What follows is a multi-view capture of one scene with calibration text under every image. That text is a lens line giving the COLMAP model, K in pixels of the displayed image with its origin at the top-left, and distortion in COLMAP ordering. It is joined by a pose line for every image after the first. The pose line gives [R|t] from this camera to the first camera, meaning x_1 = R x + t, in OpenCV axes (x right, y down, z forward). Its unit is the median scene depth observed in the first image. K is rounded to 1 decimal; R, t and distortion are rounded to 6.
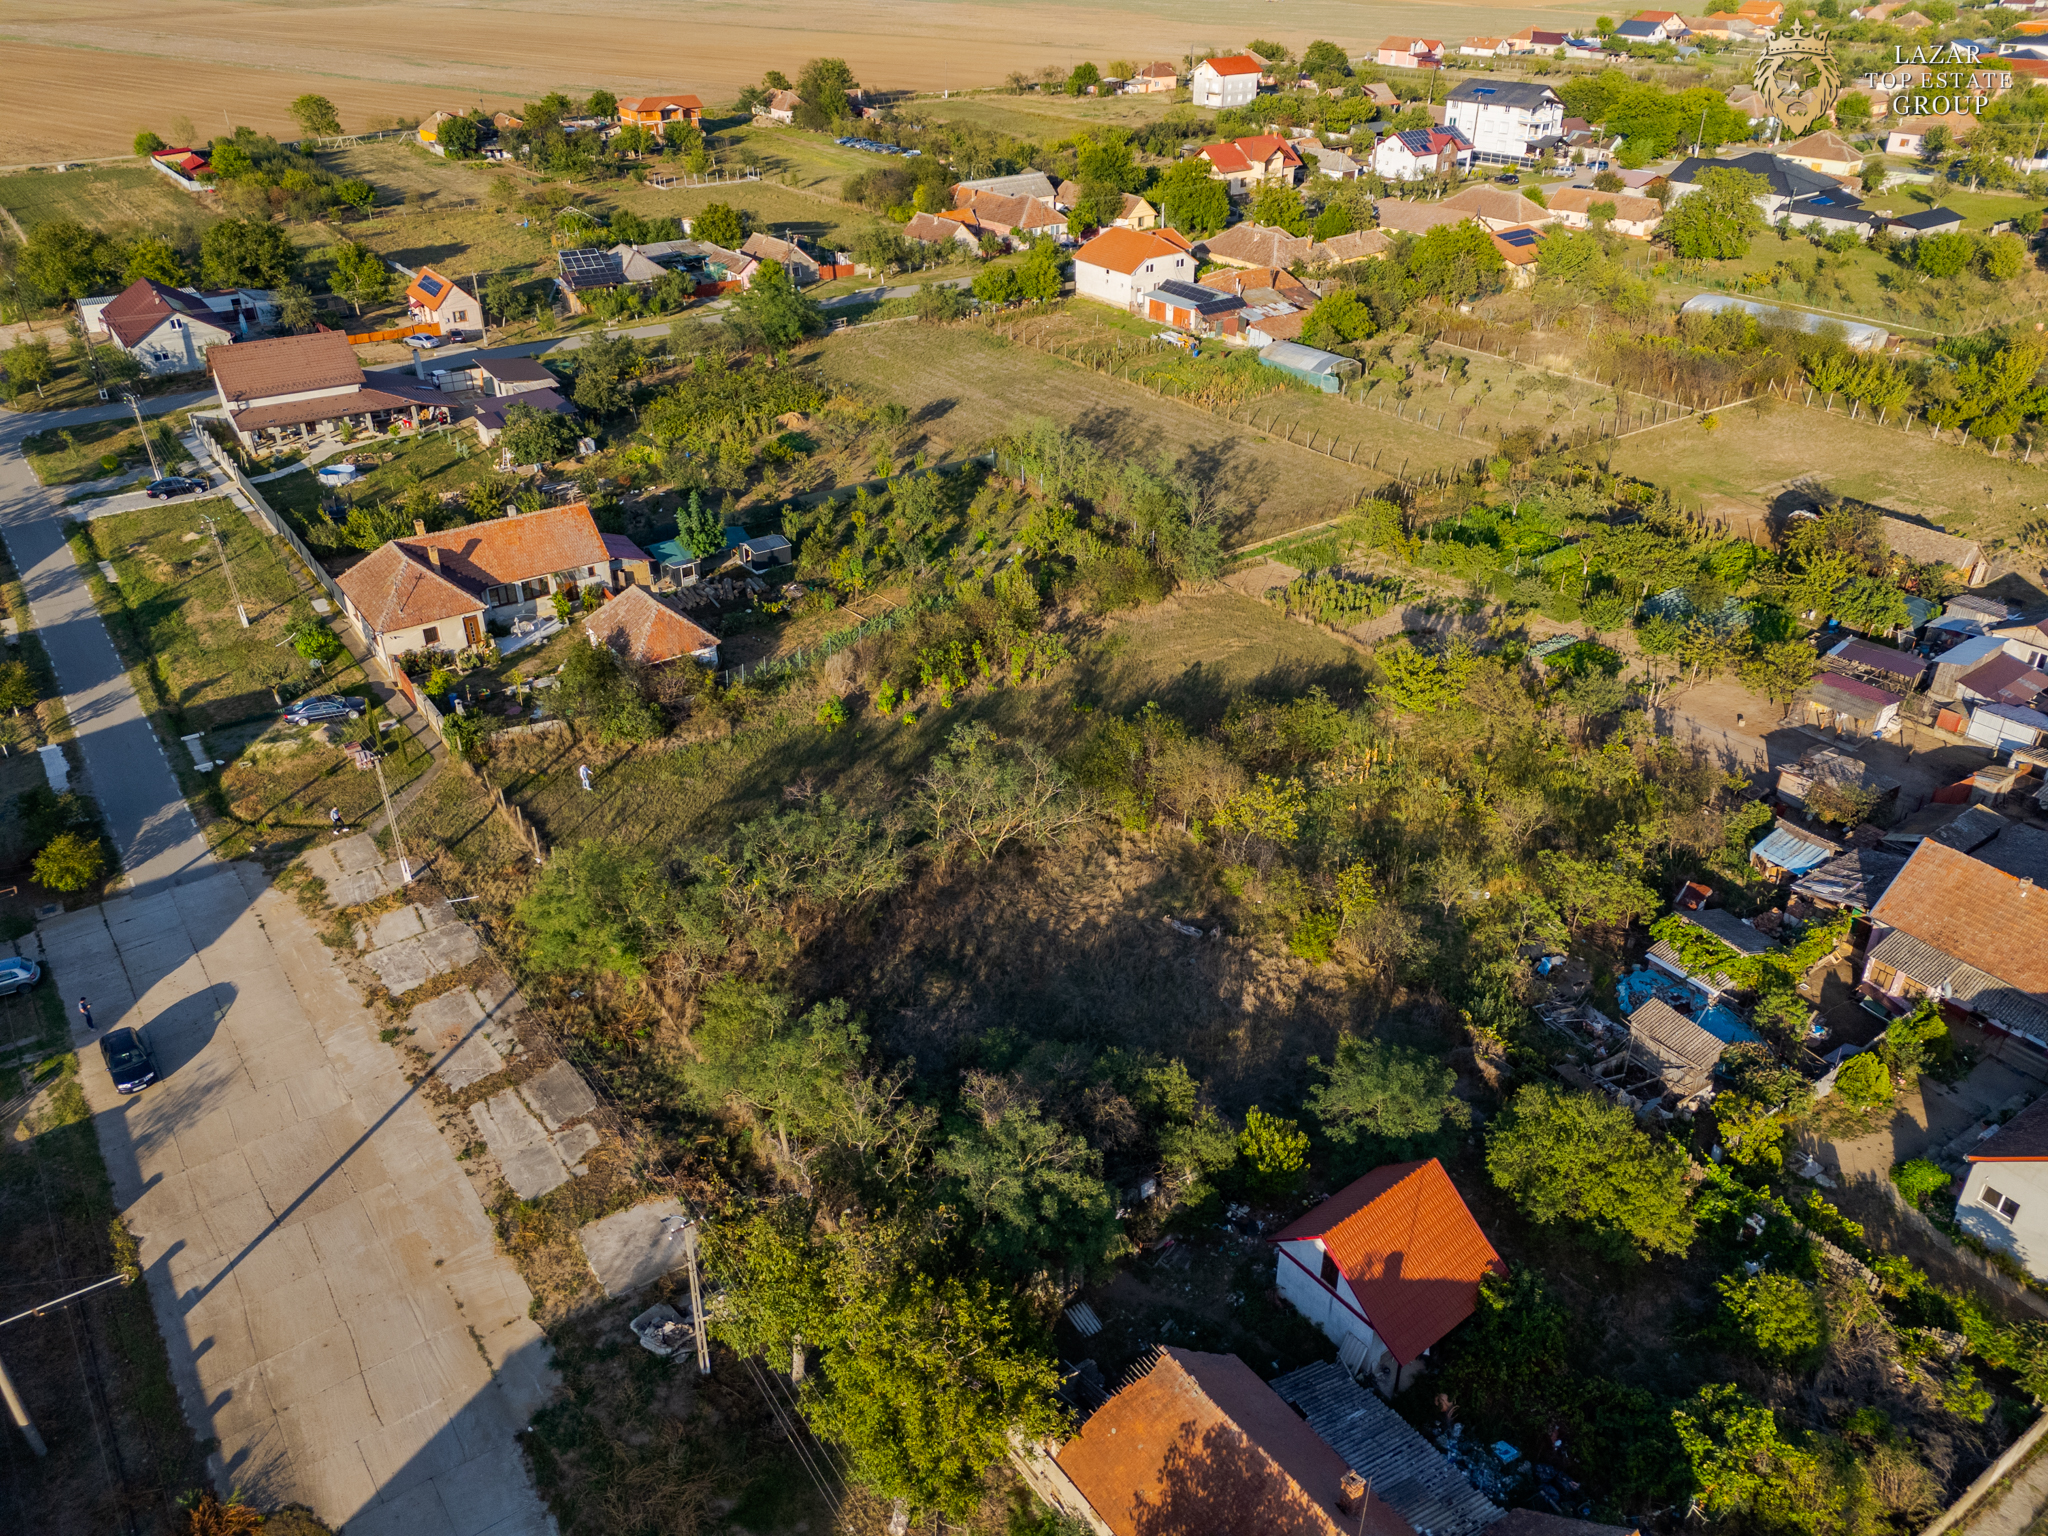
lens RADIAL K [[1499.4, 0, 1027.7], [0, 1499.4, 768.8], [0, 0, 1]] dist [0.066529, -0.055849]
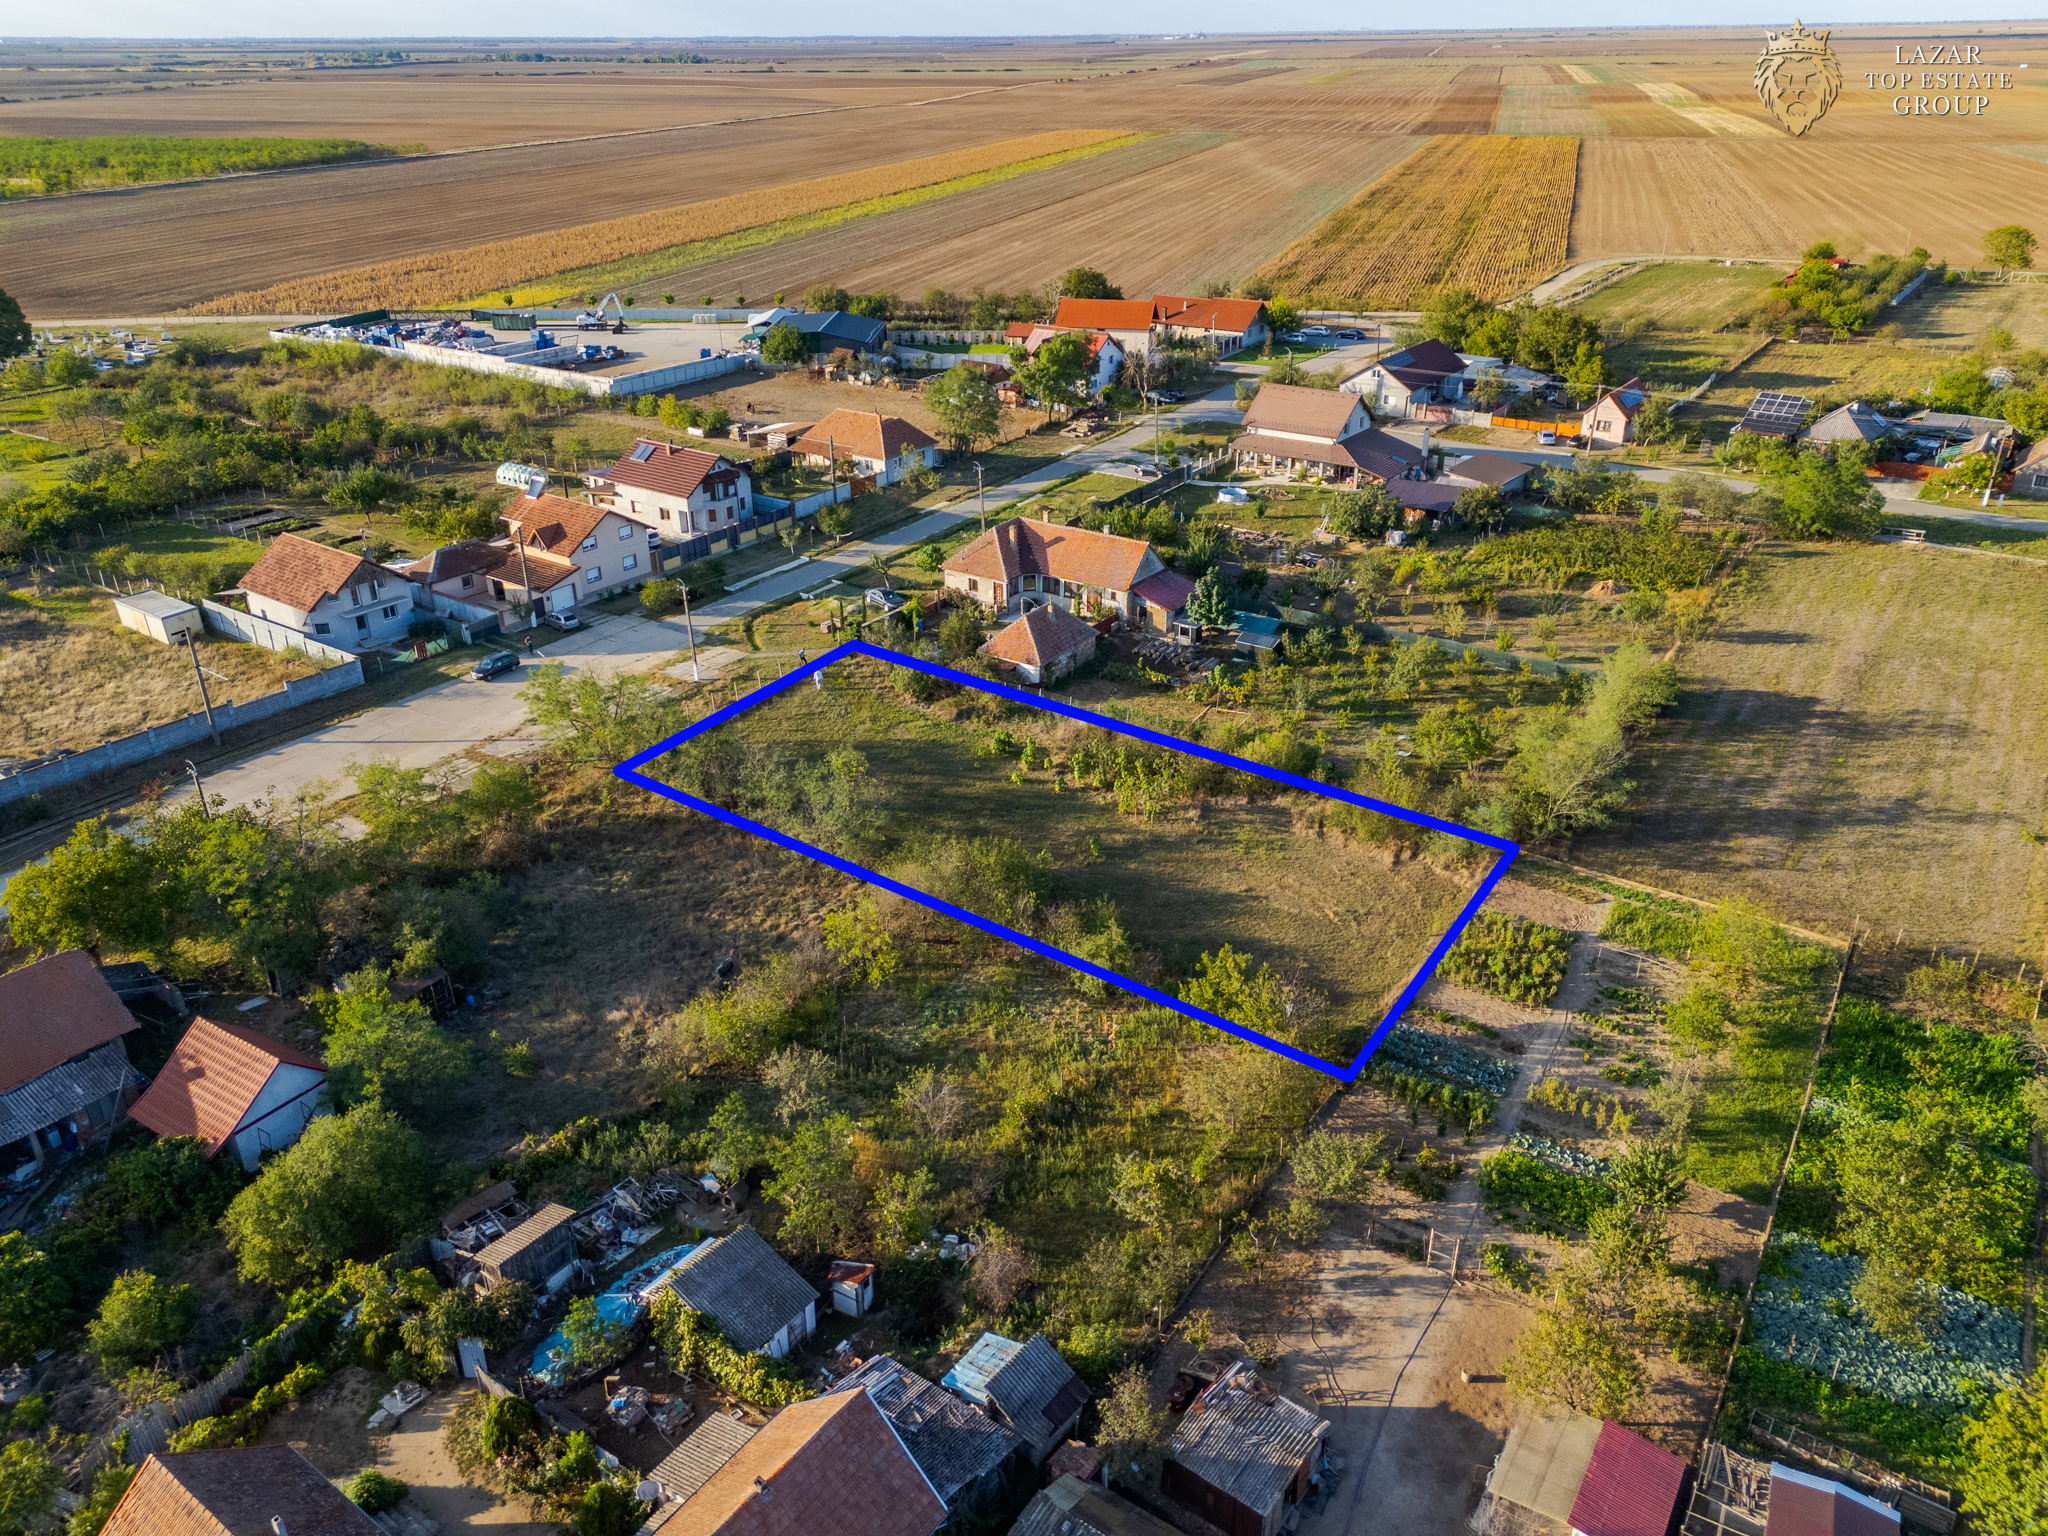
lens RADIAL K [[1499.4, 0, 1027.7], [0, 1499.4, 768.8], [0, 0, 1]] dist [0.066529, -0.055849]
pose [[0.328551, 0.415568, -0.848149, 0.690613], [-0.467151, 0.851967, 0.236477, -0.247282], [0.820868, 0.318520, 0.474048, 0.419738]]
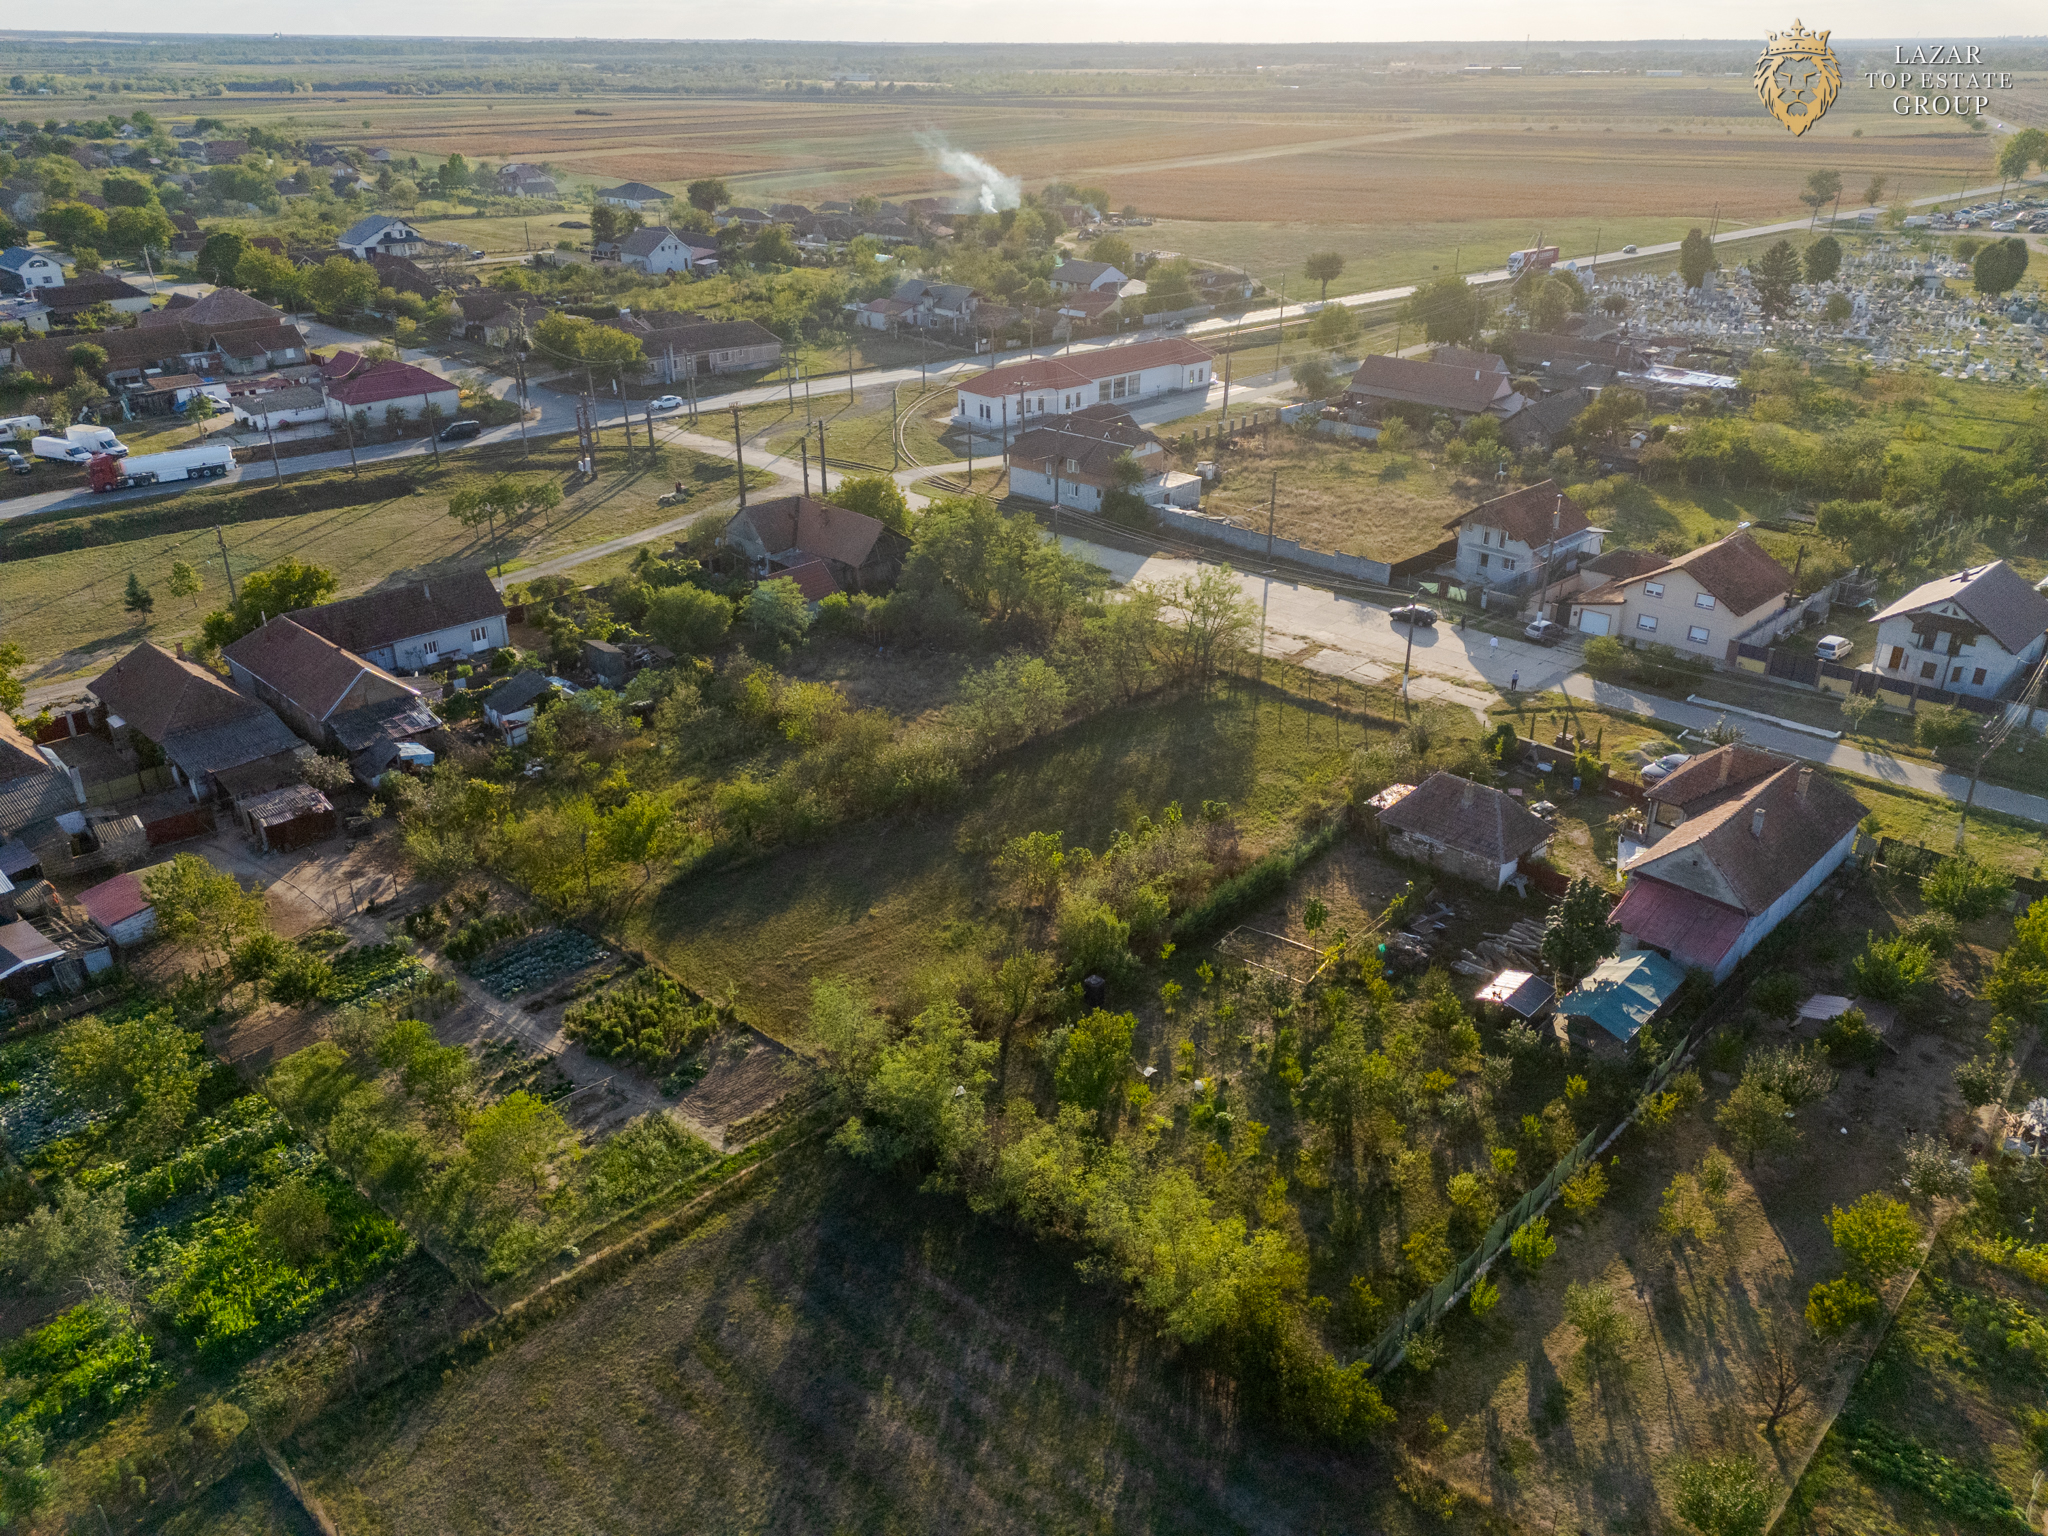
lens RADIAL K [[1499.4, 0, 1027.7], [0, 1499.4, 768.8], [0, 0, 1]] dist [0.066529, -0.055849]
pose [[-0.984424, 0.080262, -0.156418, 0.128392], [-0.084174, 0.565930, 0.820145, -0.735508], [0.154348, 0.820537, -0.550360, 1.271964]]
